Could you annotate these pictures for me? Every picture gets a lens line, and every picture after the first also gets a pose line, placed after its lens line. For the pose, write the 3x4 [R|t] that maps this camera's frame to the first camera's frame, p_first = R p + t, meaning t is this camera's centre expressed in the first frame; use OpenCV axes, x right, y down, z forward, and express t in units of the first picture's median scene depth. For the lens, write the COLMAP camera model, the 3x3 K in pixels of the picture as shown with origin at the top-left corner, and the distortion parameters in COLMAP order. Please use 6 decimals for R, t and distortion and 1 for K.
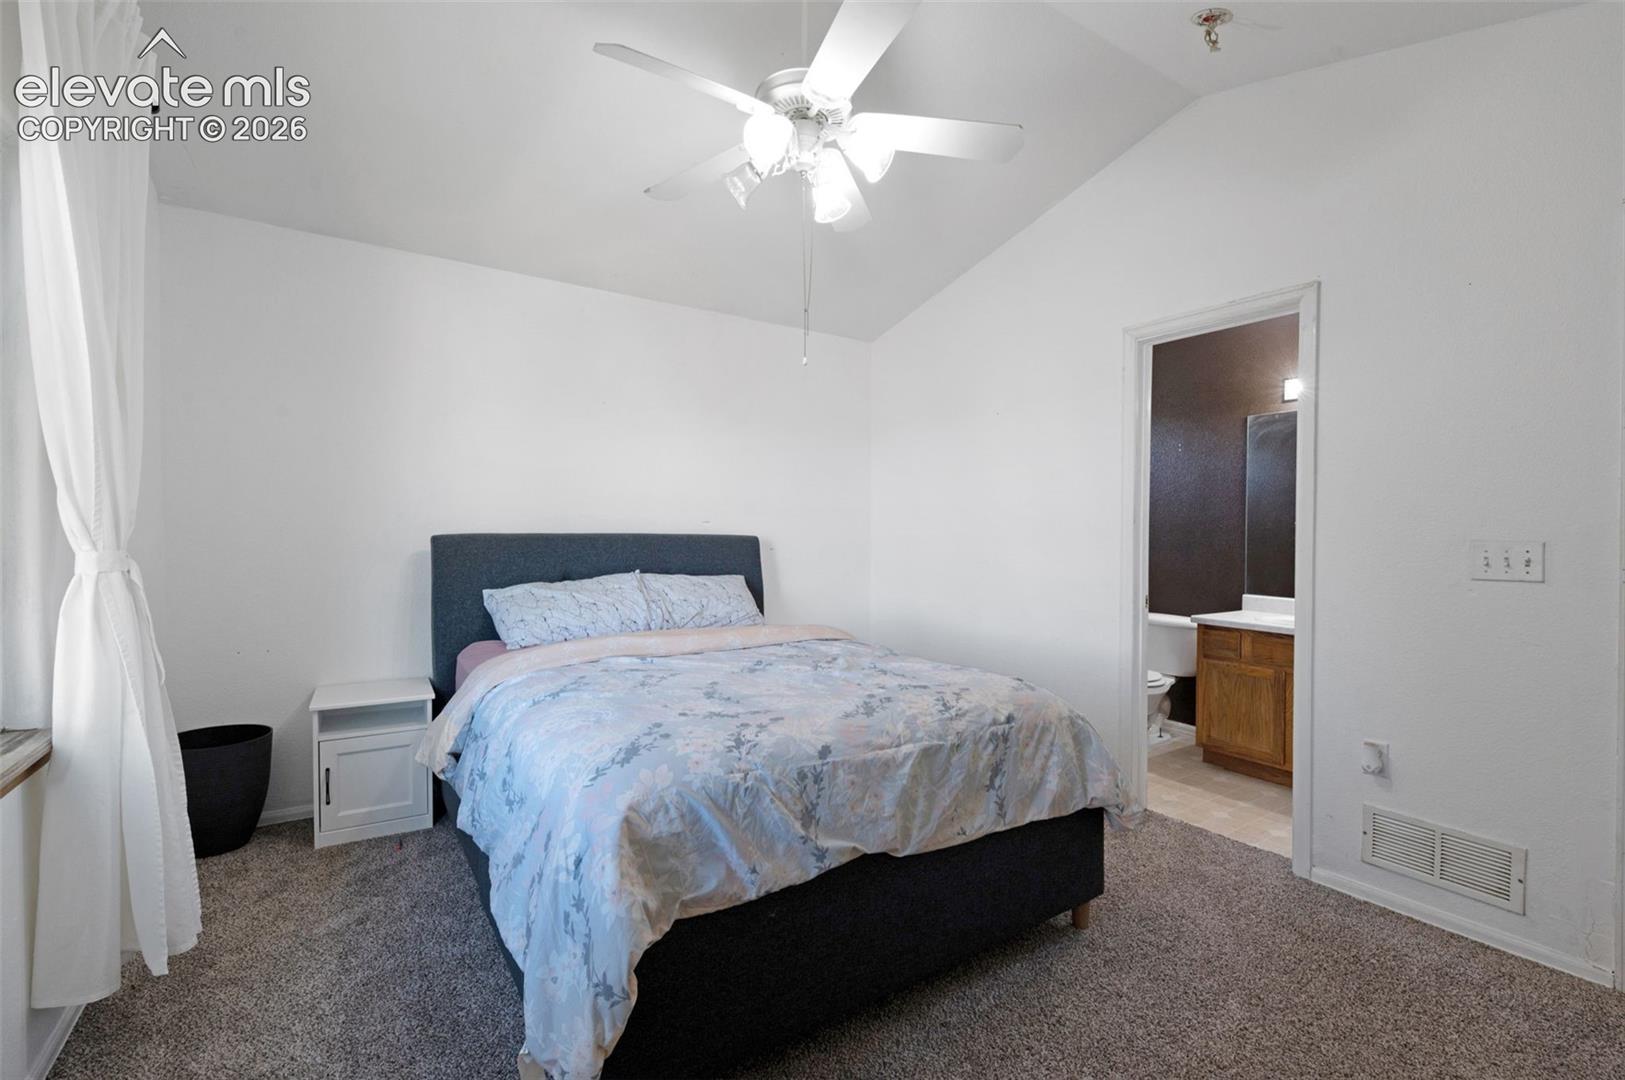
lens RADIAL K [[716.1, 0, 802.0], [0, 716.1, 539.2], [0, 0, 1]] dist [0.000883, -0.014310]
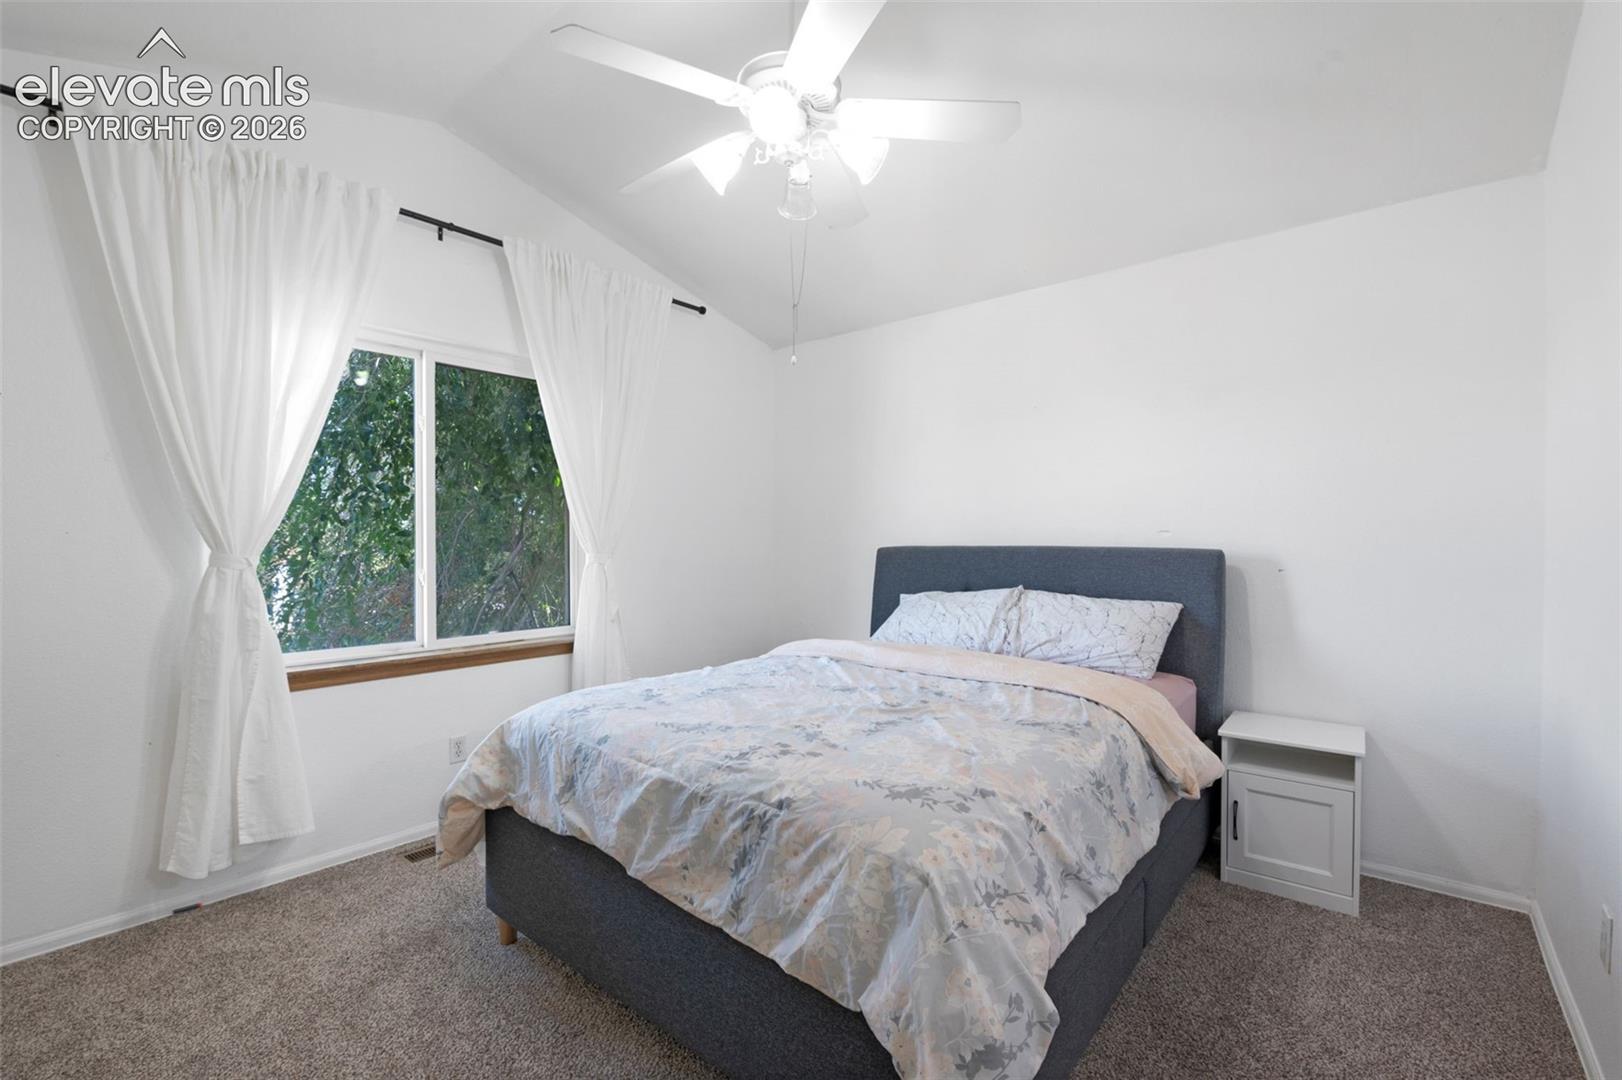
lens RADIAL K [[714.8, 0, 800.6], [0, 714.8, 539.2], [0, 0, 1]] dist [0.000883, -0.014310]
pose [[0.269424, -0.007949, -0.962989, 1.012545], [-0.012125, 0.999859, -0.011646, -0.004671], [0.962945, 0.014814, 0.269290, 0.847762]]
